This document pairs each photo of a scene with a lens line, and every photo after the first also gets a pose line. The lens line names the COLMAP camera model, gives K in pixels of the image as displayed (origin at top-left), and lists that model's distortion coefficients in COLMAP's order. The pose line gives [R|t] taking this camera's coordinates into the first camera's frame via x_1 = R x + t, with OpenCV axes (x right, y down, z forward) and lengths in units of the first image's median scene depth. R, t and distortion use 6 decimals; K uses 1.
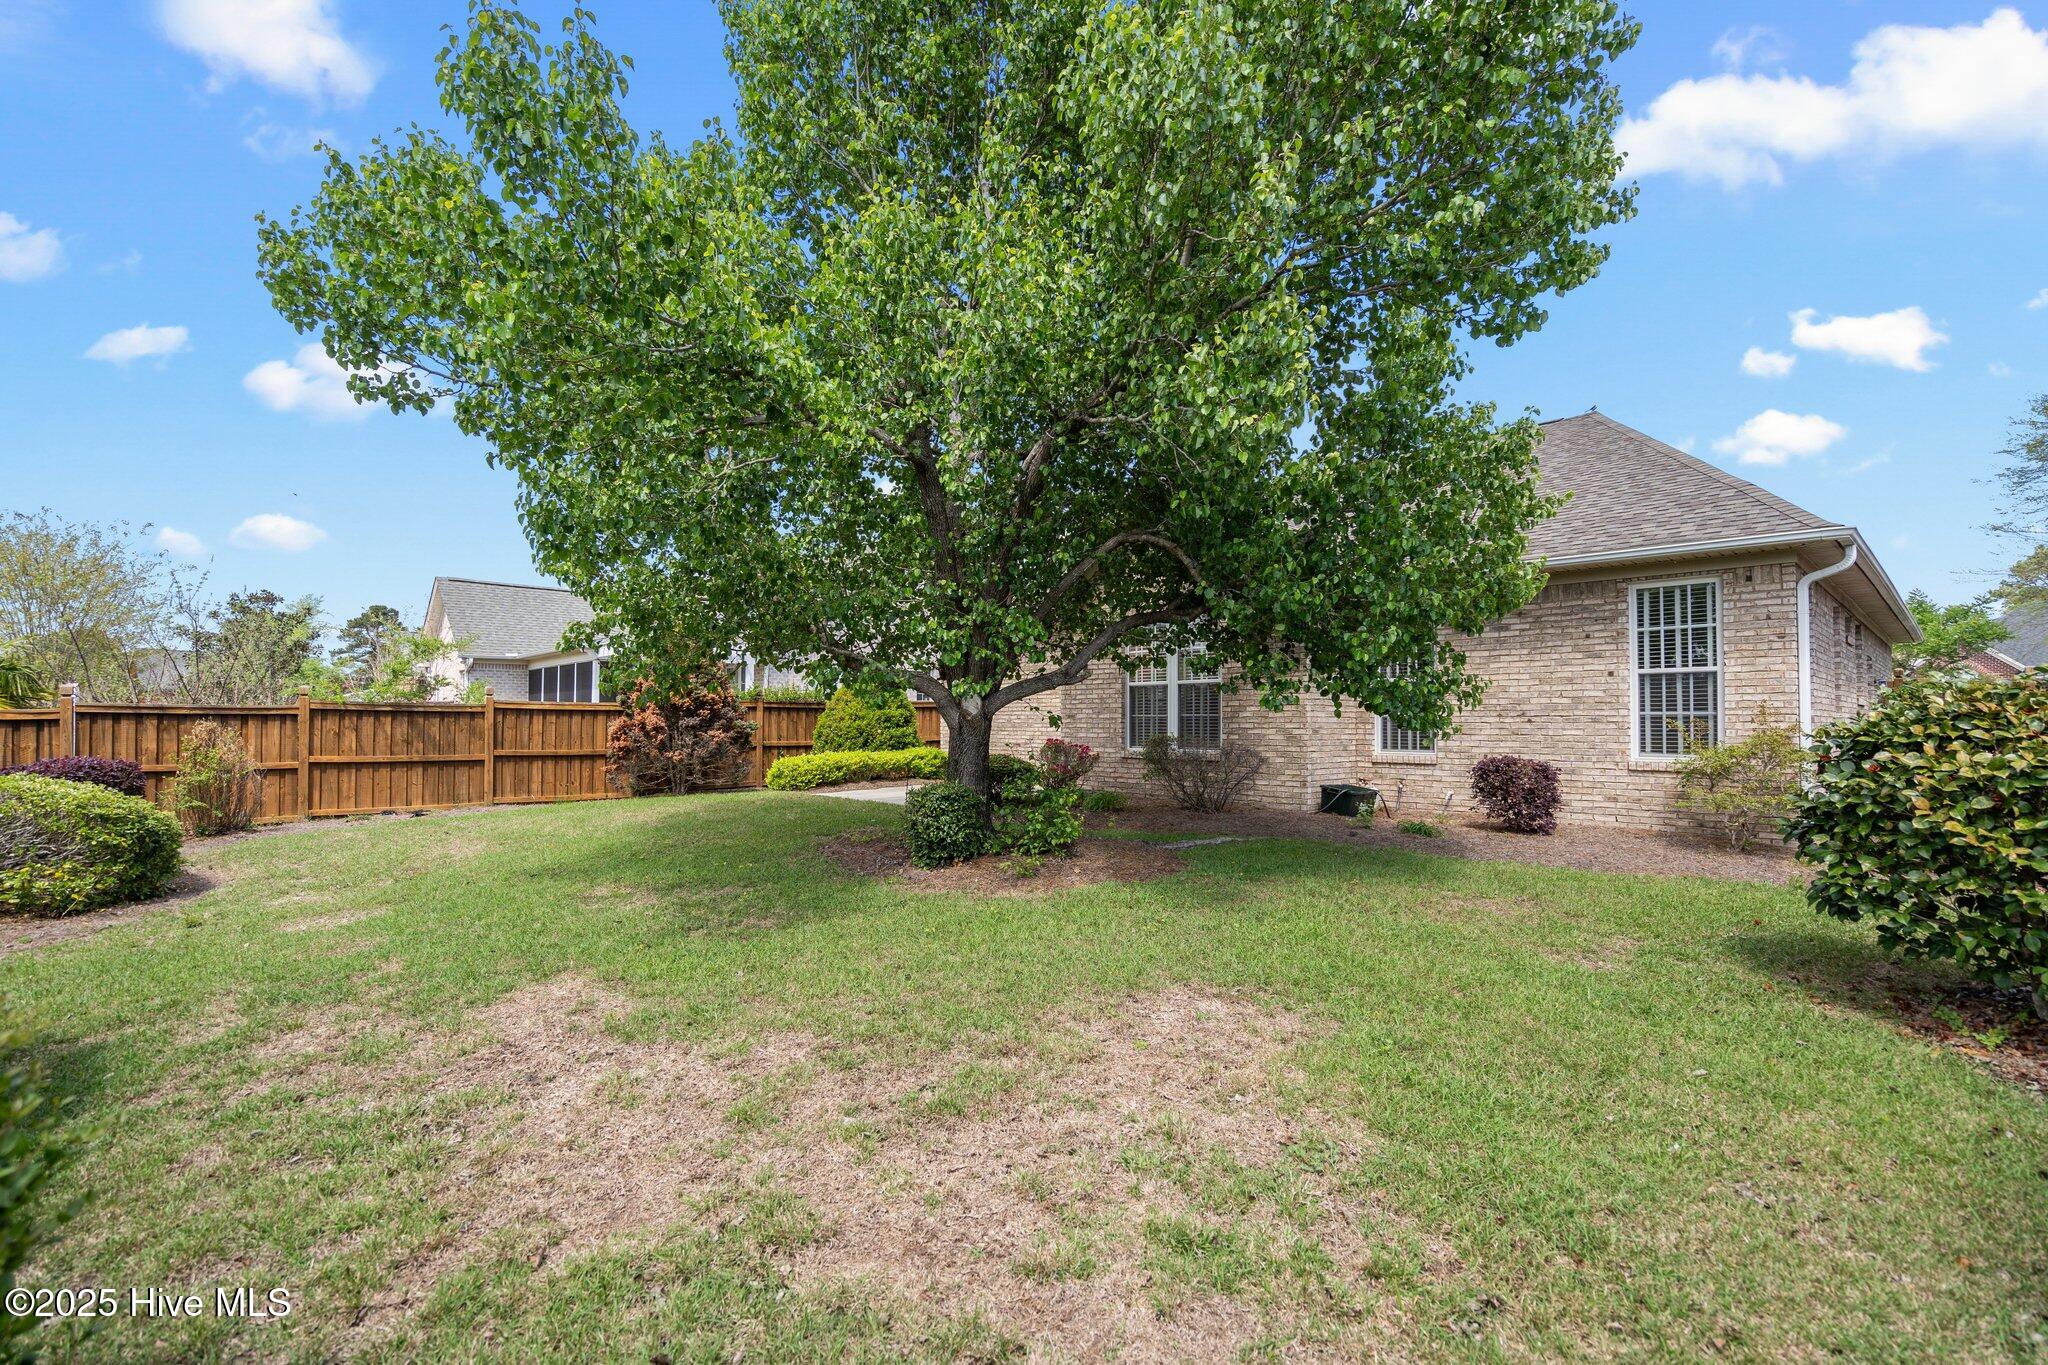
lens RADIAL K [[967.5, 0, 1024.0], [0, 967.5, 682.5], [0, 0, 1]] dist [0.002672, 0.000147]
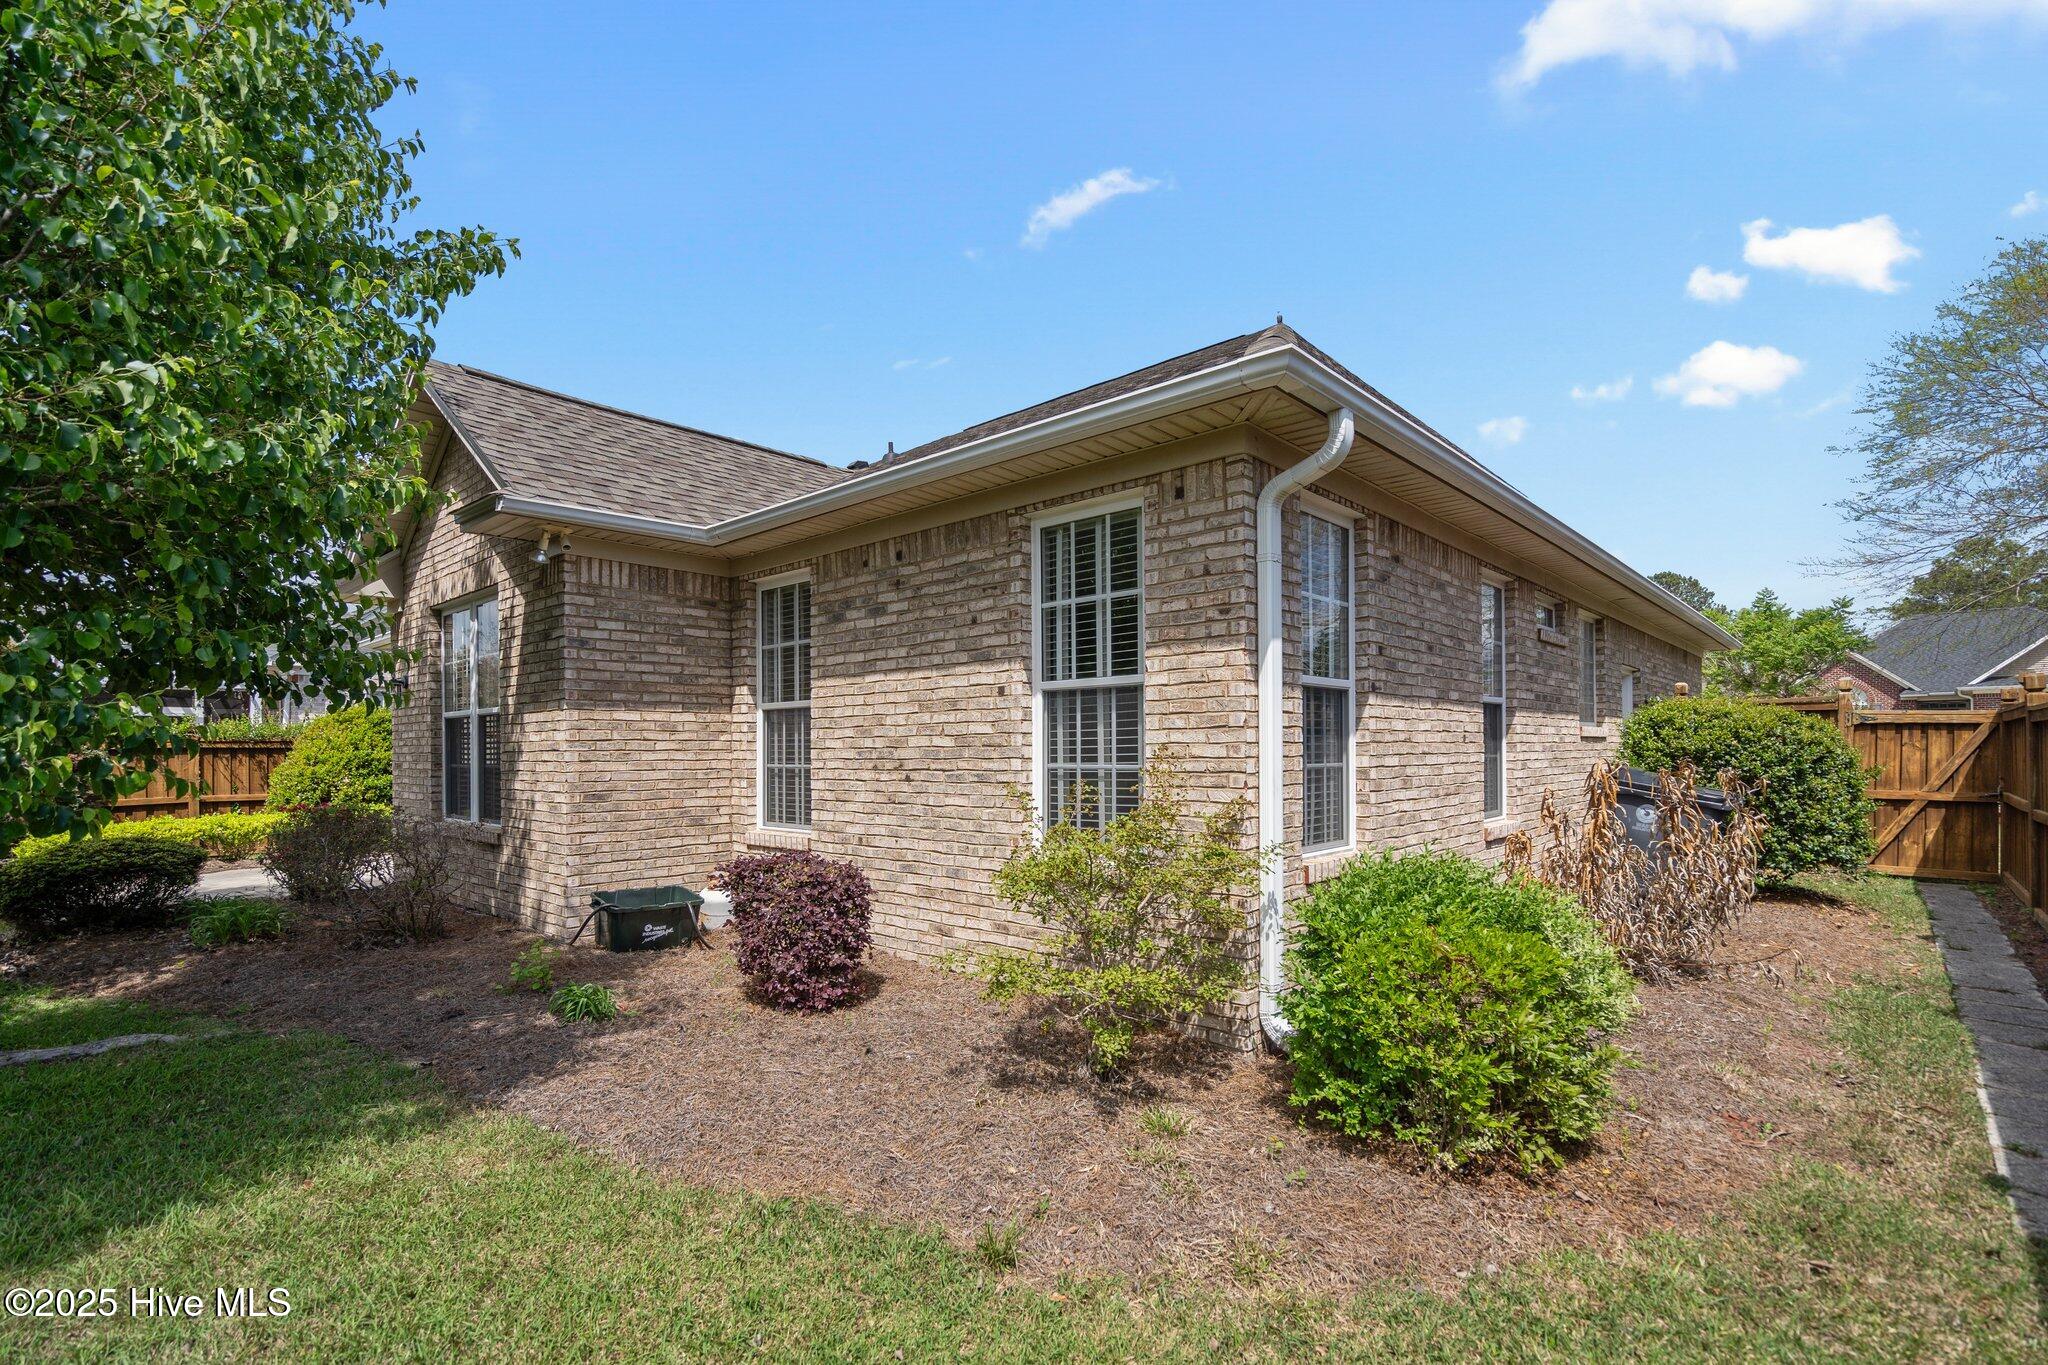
lens RADIAL K [[1010.6, 0, 1025.3], [0, 1010.6, 765.2], [0, 0, 1]] dist [-0.017772, 0.000639]
pose [[0.999322, -0.034428, 0.013061, 0.133405], [0.033194, 0.995813, 0.085169, -0.003322], [-0.015938, -0.084677, 0.996281, 0.097817]]
